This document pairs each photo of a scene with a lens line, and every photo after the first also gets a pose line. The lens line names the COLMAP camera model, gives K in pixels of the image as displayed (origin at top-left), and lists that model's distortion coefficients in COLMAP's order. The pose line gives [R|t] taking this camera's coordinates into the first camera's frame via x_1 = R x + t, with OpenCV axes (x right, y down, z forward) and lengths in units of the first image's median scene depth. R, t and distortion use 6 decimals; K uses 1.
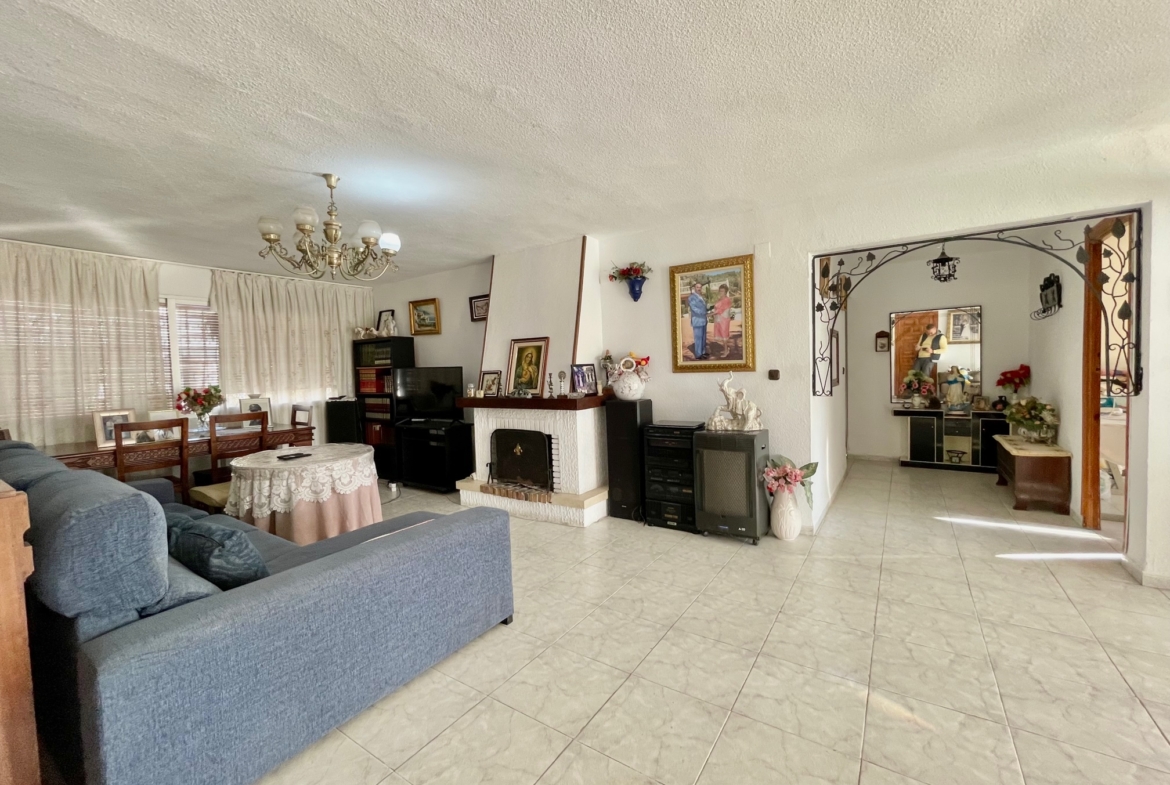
lens RADIAL K [[481.7, 0, 572.8], [0, 481.7, 388.1], [0, 0, 1]] dist [-0.001962, -0.000606]
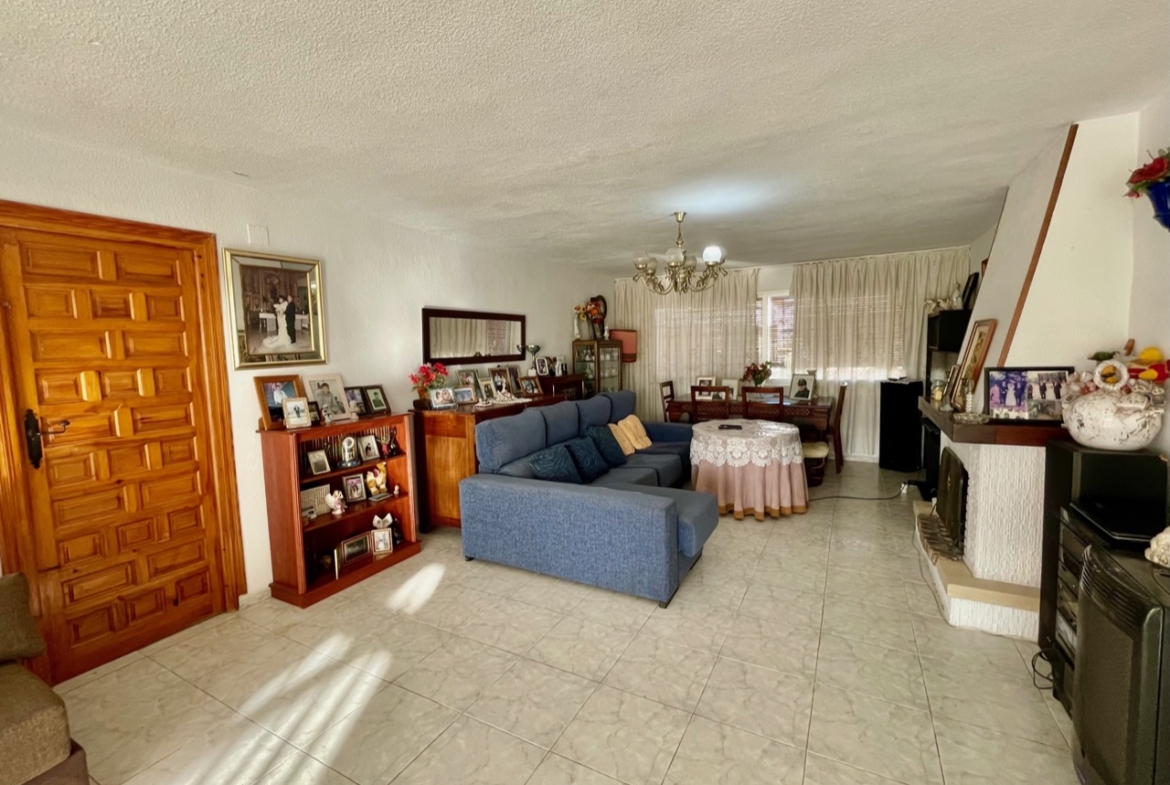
lens RADIAL K [[481.7, 0, 577.0], [0, 481.7, 391.2], [0, 0, 1]] dist [-0.001962, -0.000606]
pose [[0.102704, 0.117526, -0.987745, 0.540269], [-0.012038, 0.993070, 0.116908, -0.082897], [0.994639, -0.000116, 0.103407, 0.417604]]
